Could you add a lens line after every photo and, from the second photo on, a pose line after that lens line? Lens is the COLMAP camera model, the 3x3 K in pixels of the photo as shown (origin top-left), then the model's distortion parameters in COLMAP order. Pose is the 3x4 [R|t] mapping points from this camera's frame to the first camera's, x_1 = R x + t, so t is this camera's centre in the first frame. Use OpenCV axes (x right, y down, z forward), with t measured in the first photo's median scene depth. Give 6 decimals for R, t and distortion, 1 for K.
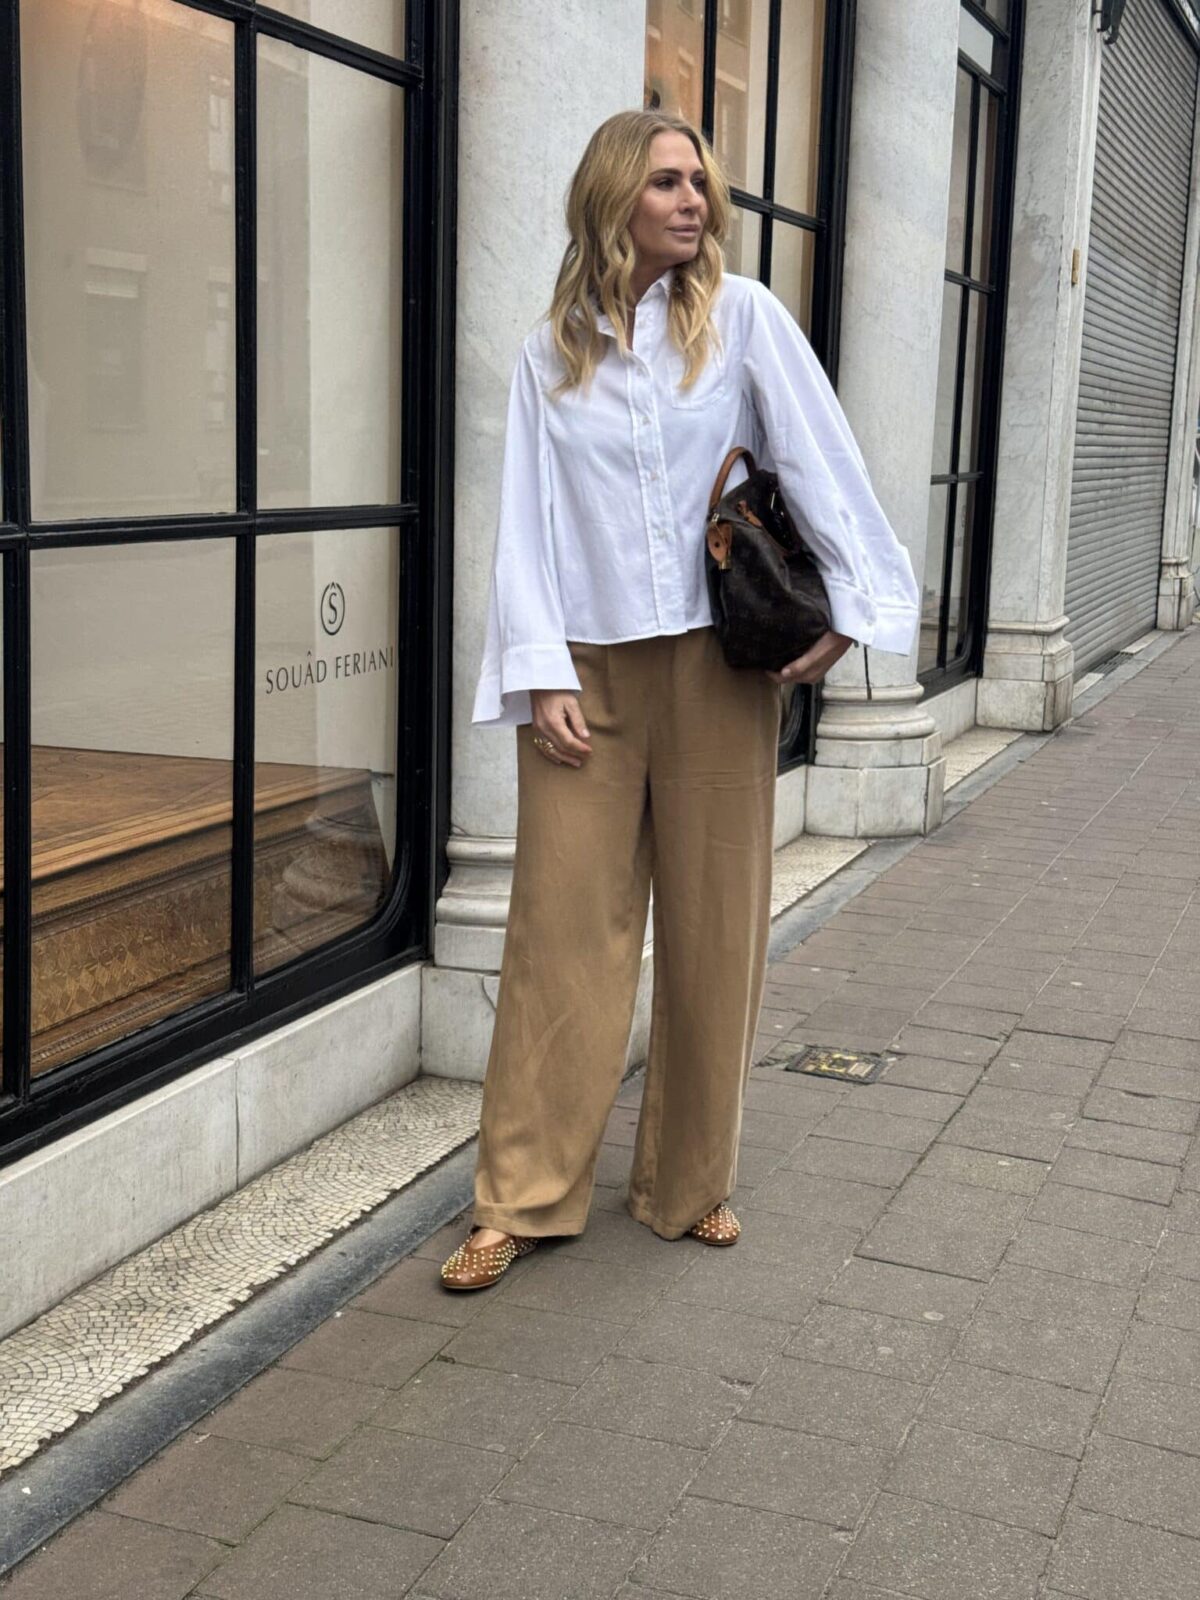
lens RADIAL K [[2019.0, 0, 535.4], [0, 2019.0, 823.6], [0, 0, 1]] dist [0.078279, 0.000000]
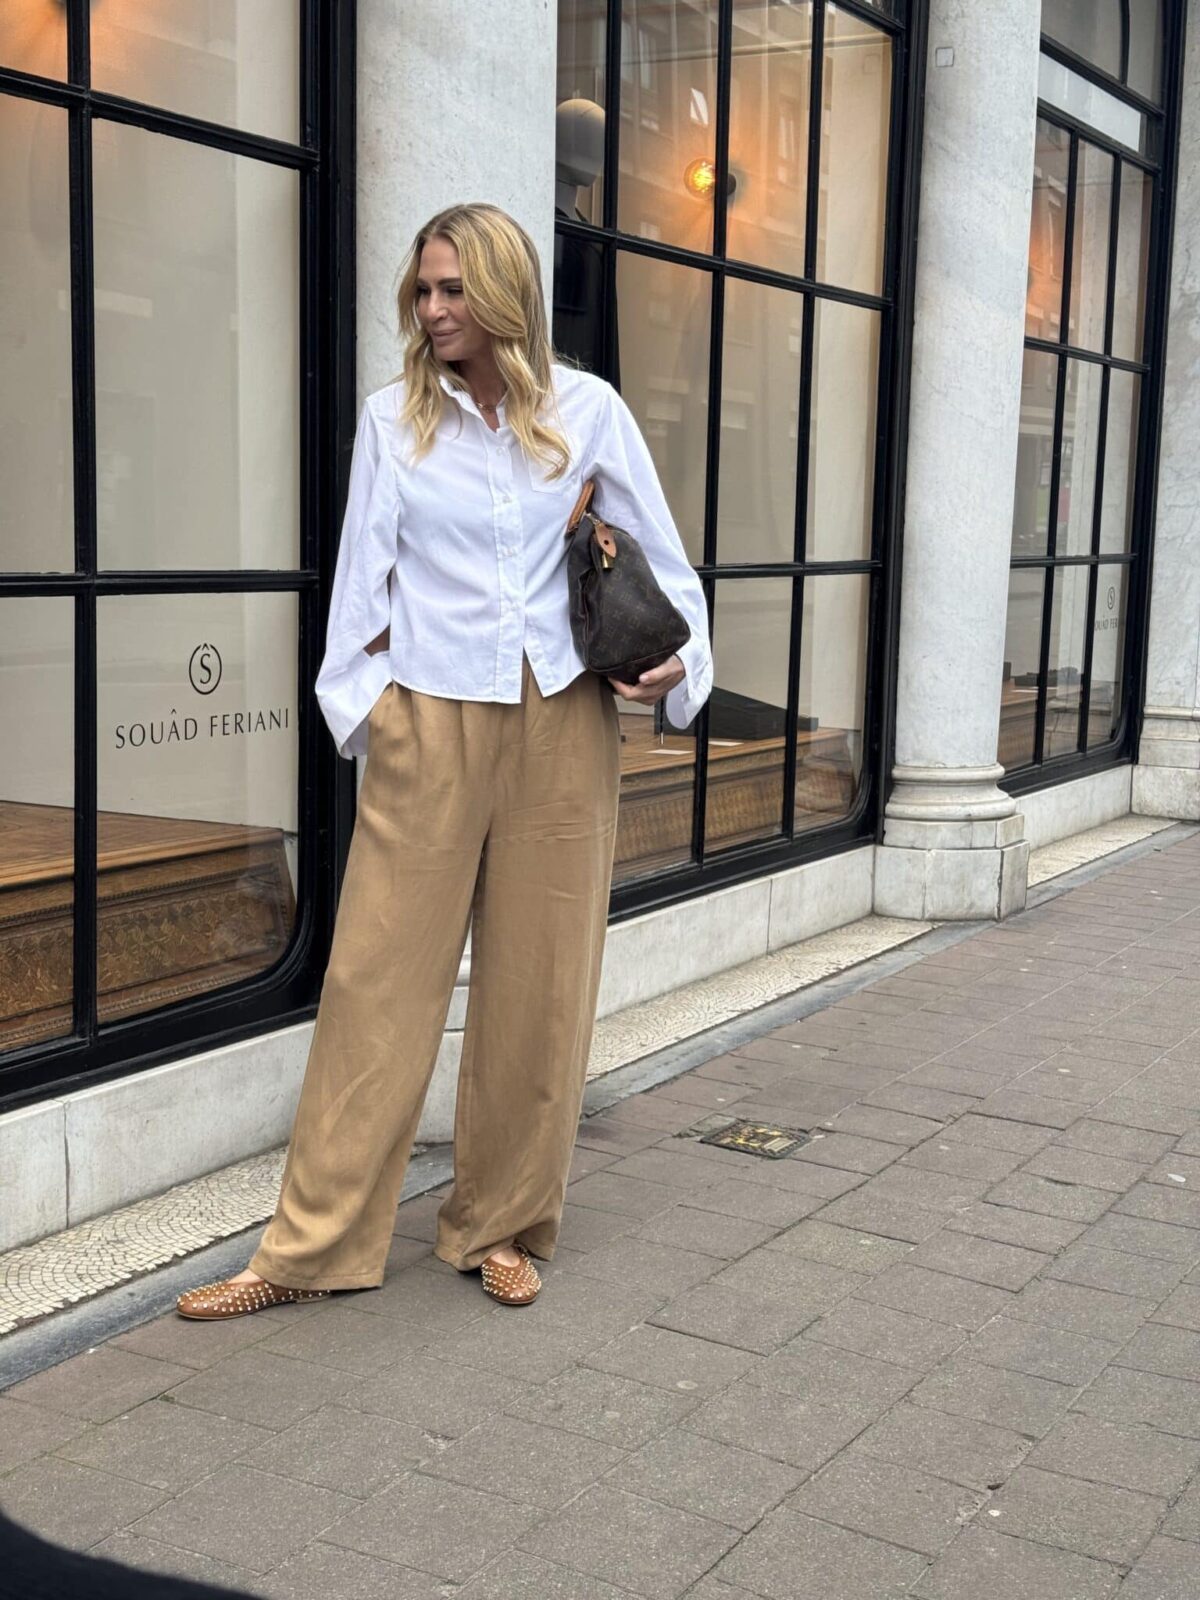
lens RADIAL K [[2019.0, 0, 598.0], [0, 2019.0, 841.0], [0, 0, 1]] dist [0.078279, 0.000000]
pose [[0.990167, 0.021894, -0.138166, 0.234648], [-0.026814, 0.999067, -0.033845, 0.010631], [0.137296, 0.037217, 0.989831, 0.007560]]
